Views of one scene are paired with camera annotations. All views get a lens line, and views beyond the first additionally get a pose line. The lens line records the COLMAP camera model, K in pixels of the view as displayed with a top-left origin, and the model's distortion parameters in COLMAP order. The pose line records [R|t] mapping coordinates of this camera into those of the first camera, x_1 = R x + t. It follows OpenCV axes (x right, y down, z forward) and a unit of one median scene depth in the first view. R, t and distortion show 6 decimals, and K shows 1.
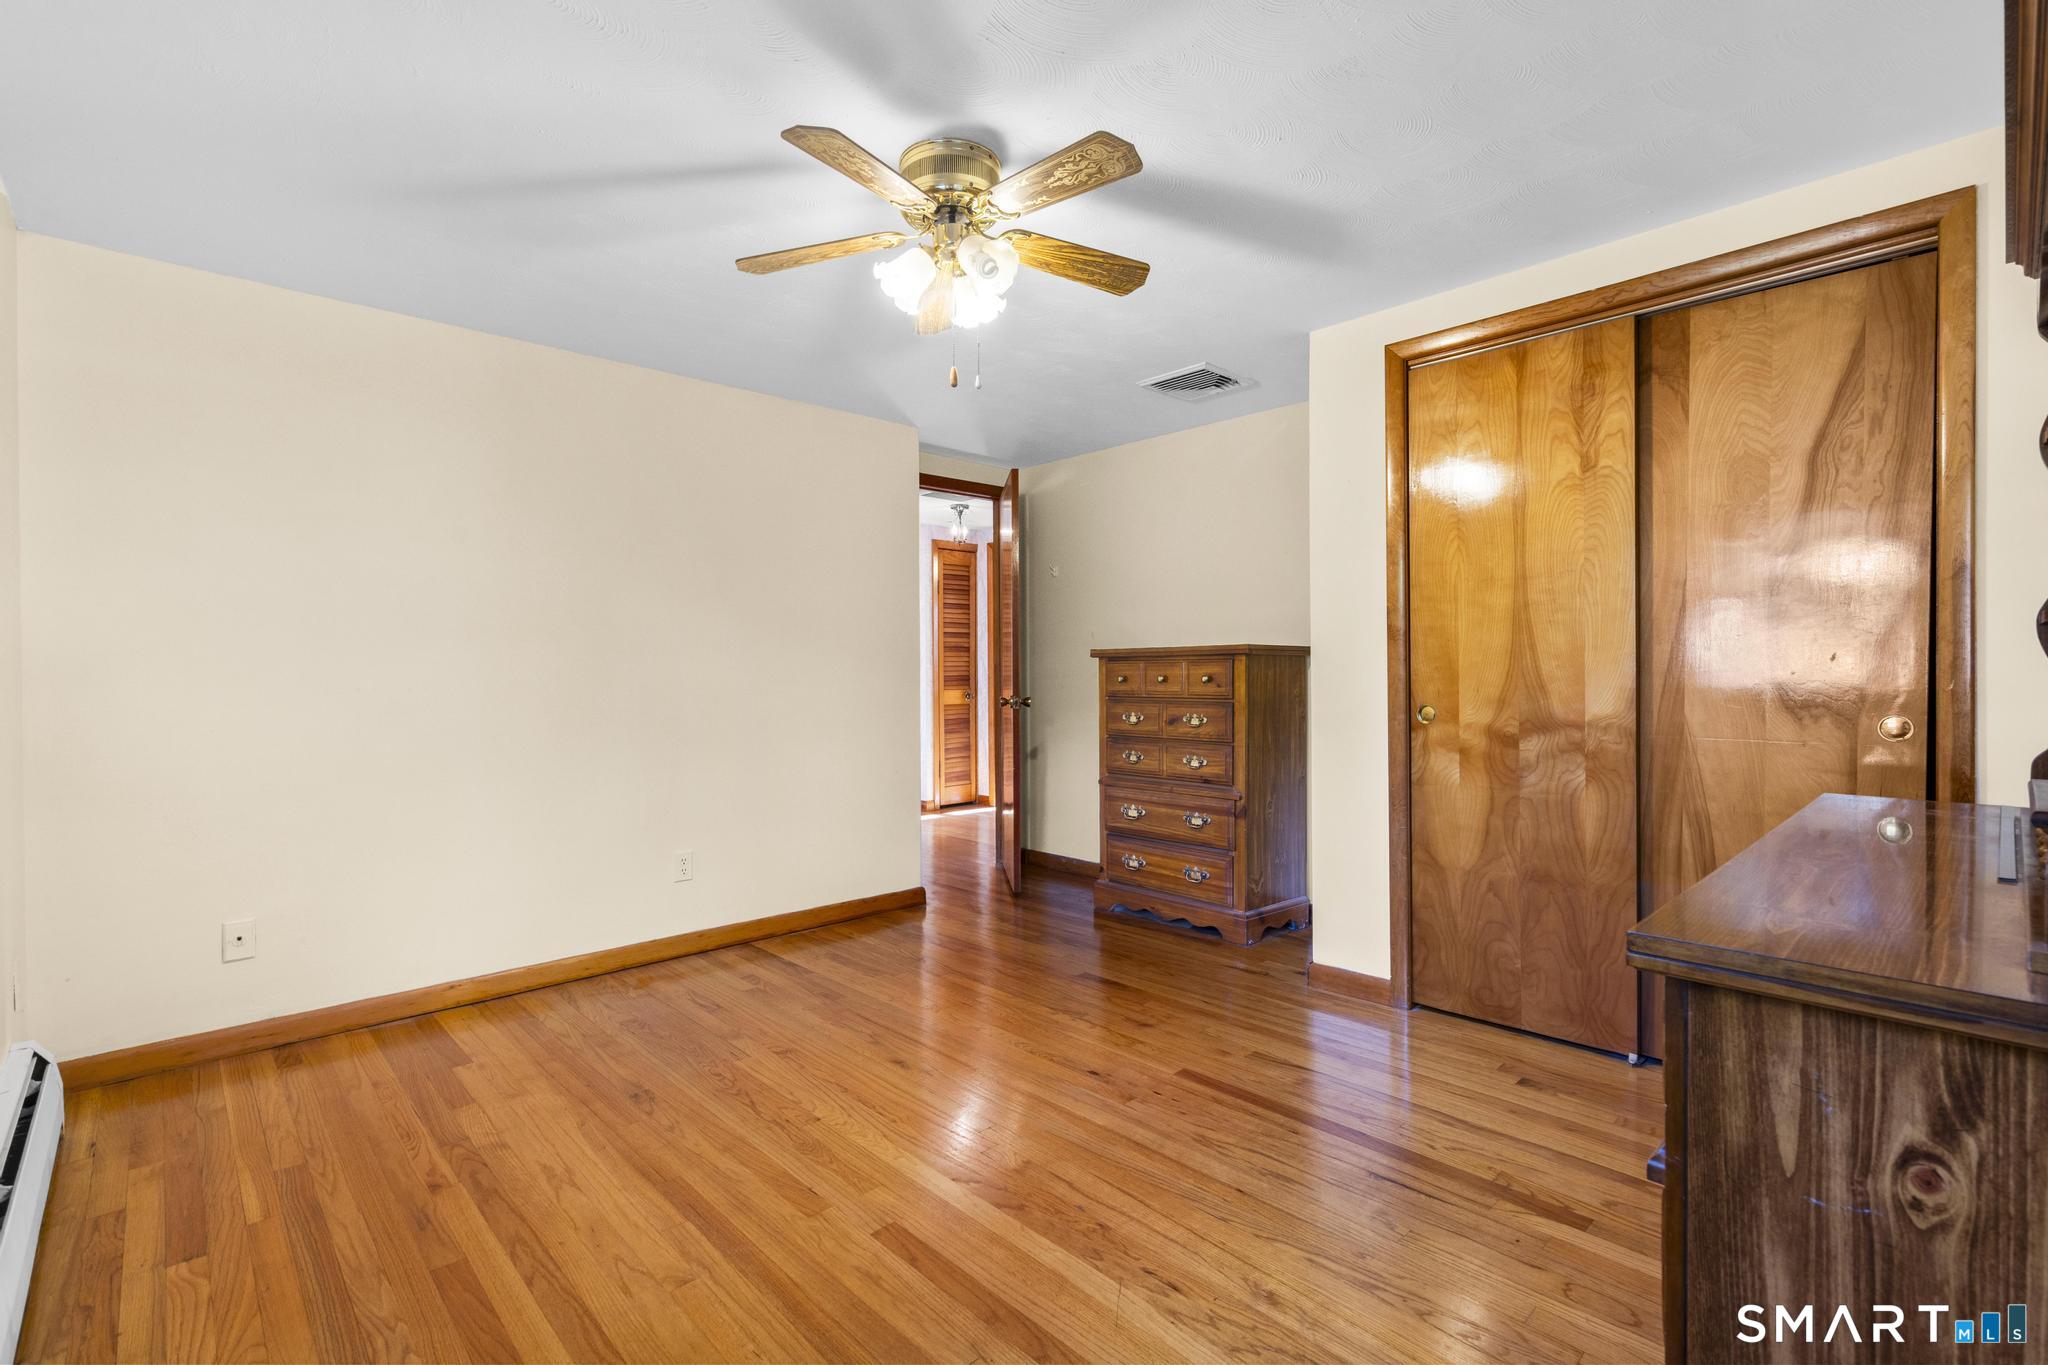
lens RADIAL K [[919.8, 0, 1019.3], [0, 919.8, 677.1], [0, 0, 1]] dist [-0.009481, 0.001803]
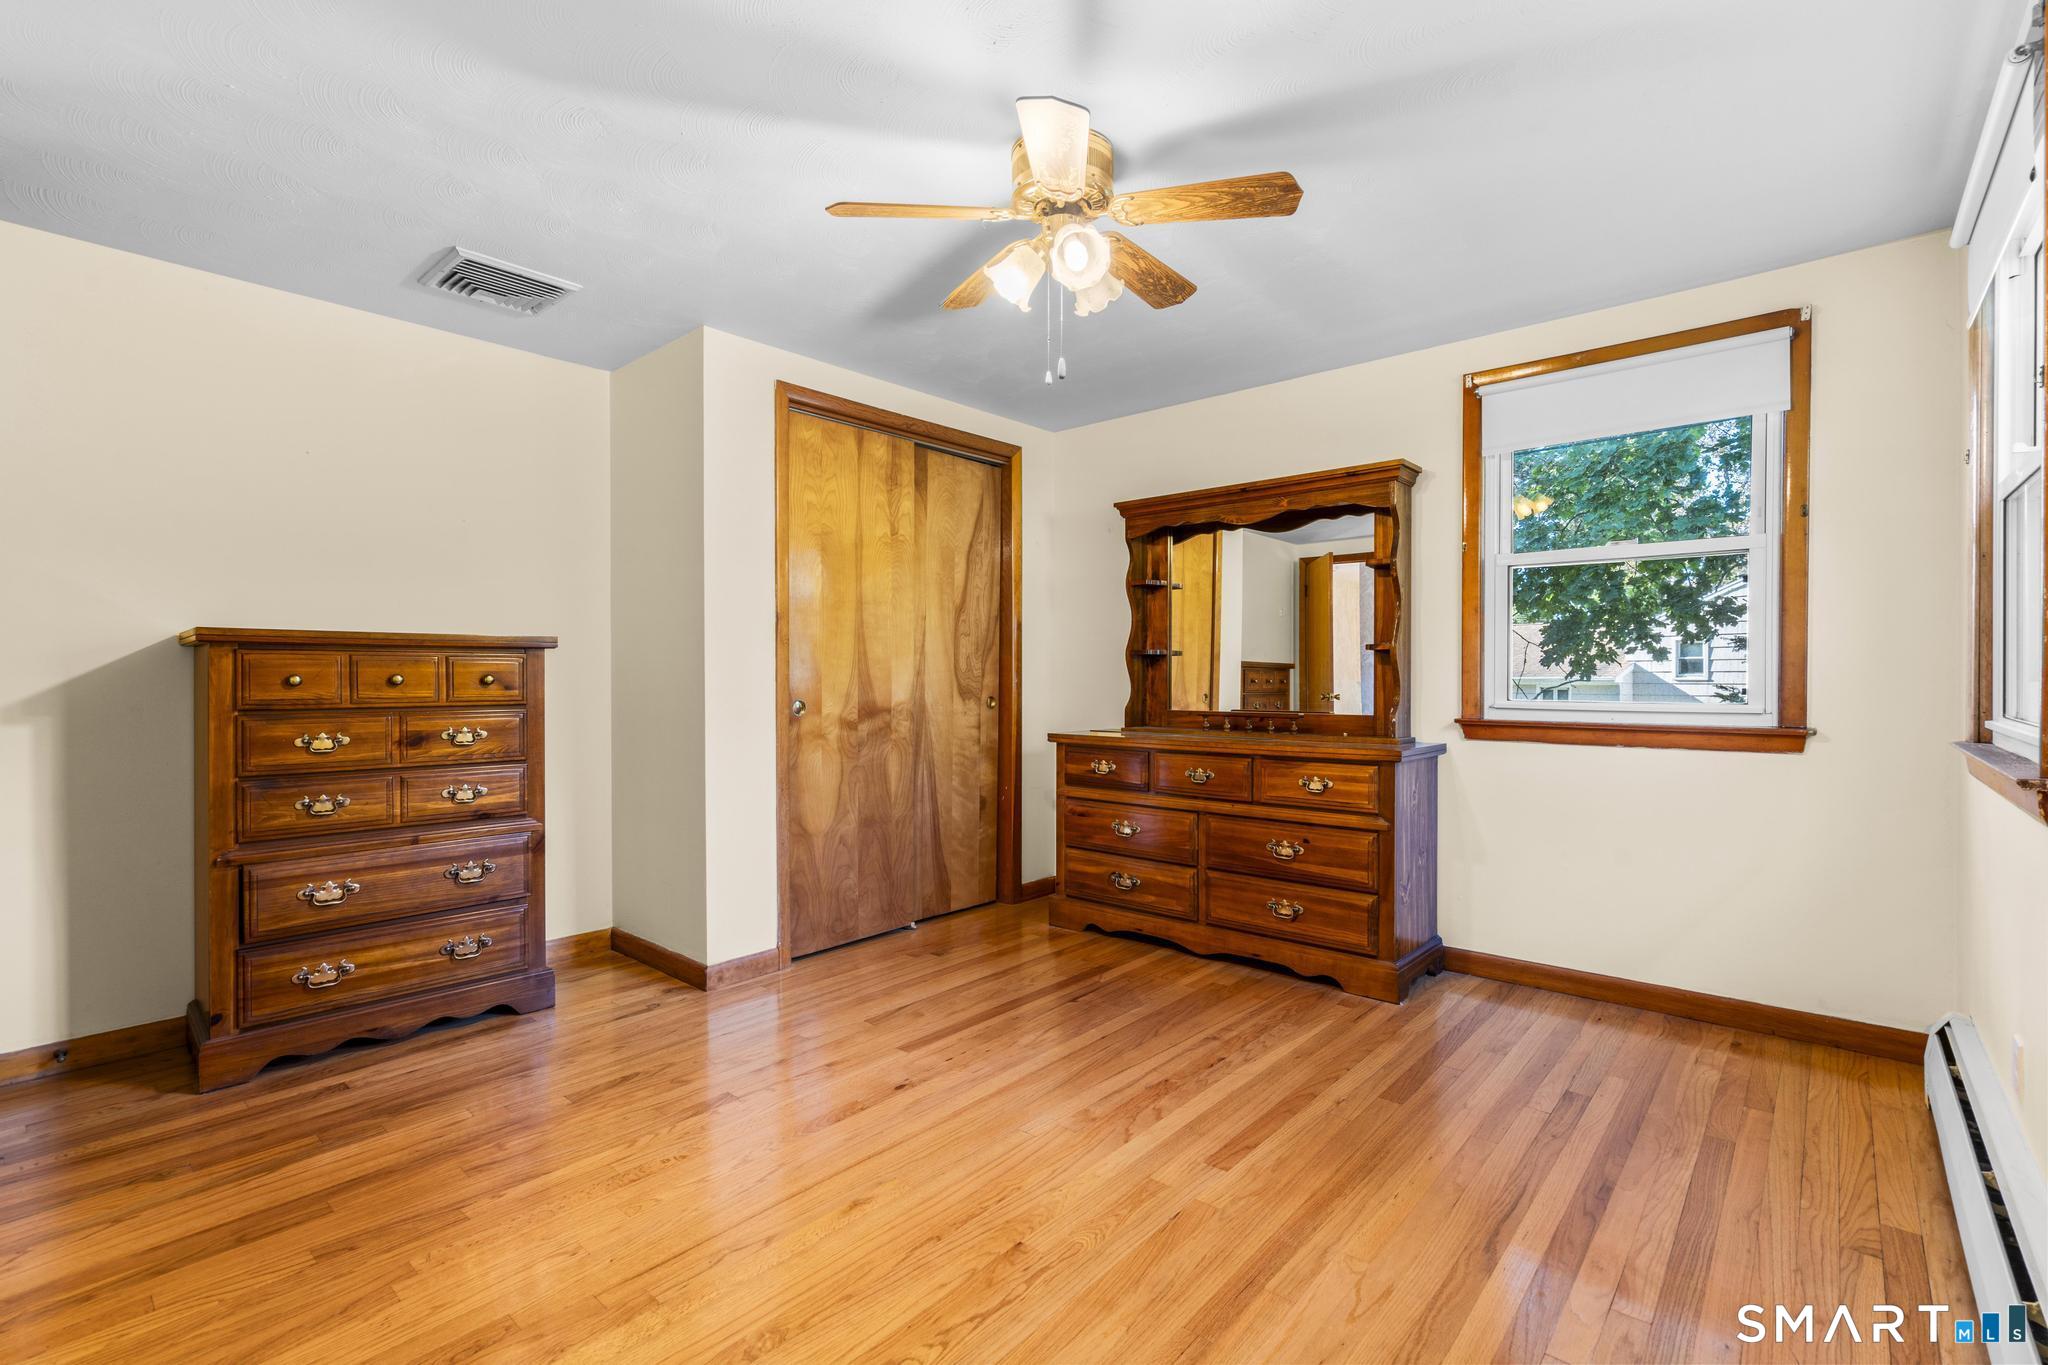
lens RADIAL K [[919.8, 0, 1036.1], [0, 919.8, 681.1], [0, 0, 1]] dist [-0.009481, 0.001803]
pose [[-0.101192, 0.001778, 0.994865, -0.801086], [0.005061, 0.999986, -0.001273, 0.009366], [-0.994854, 0.004906, -0.101199, 0.861917]]
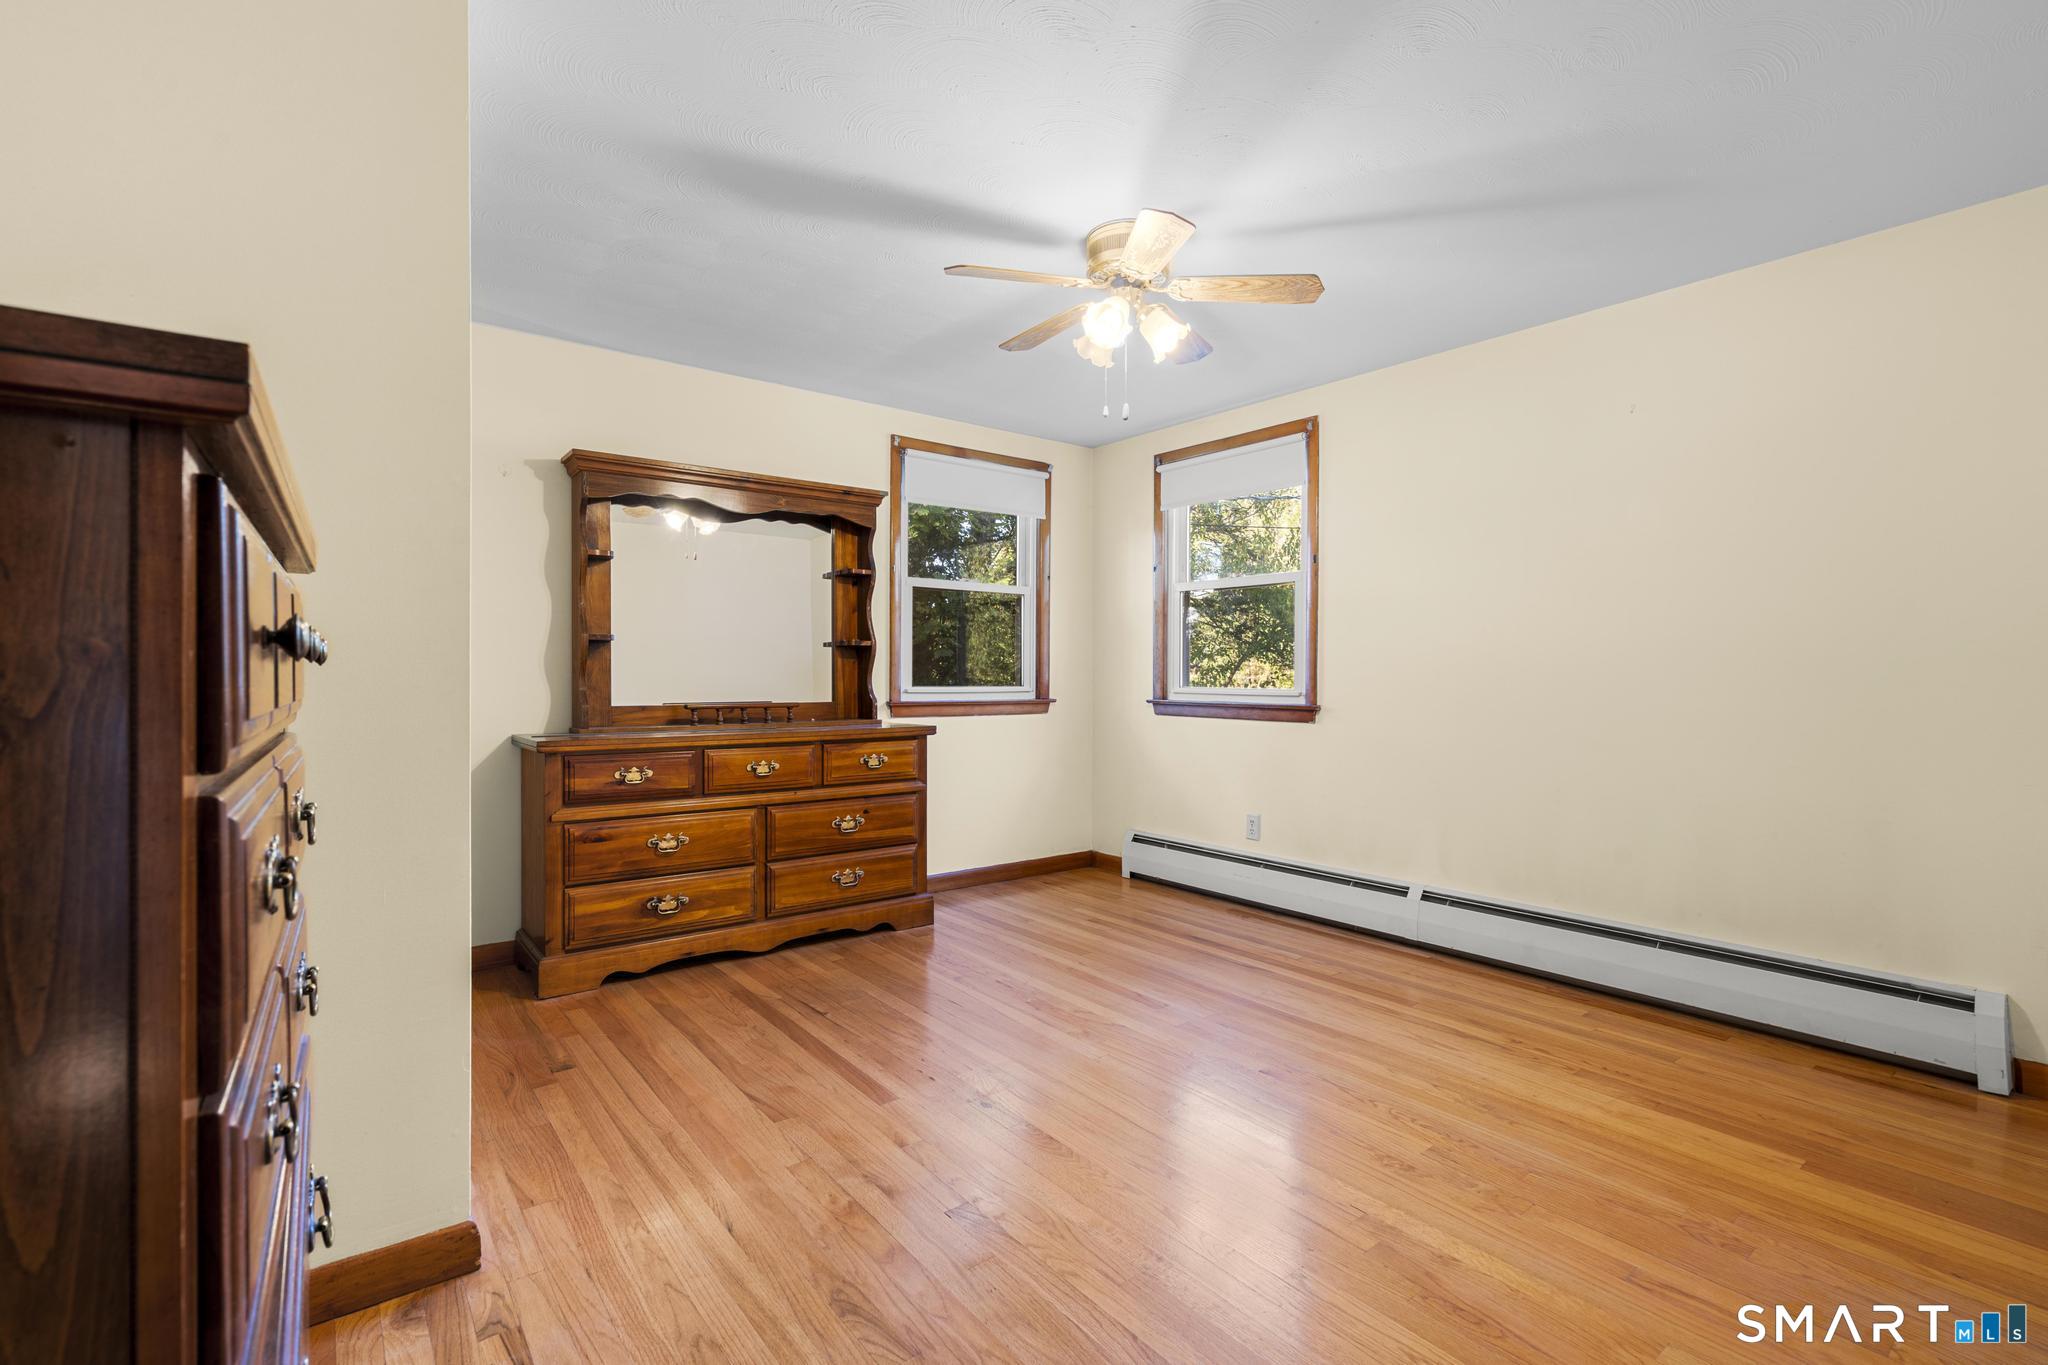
lens RADIAL K [[919.8, 0, 1026.0], [0, 919.8, 686.9], [0, 0, 1]] dist [-0.009481, 0.001803]
pose [[-0.996720, 0.002229, 0.080895, -0.027597], [0.003390, 0.999893, 0.014210, 0.014057], [-0.080855, 0.014437, -0.996621, 1.692548]]
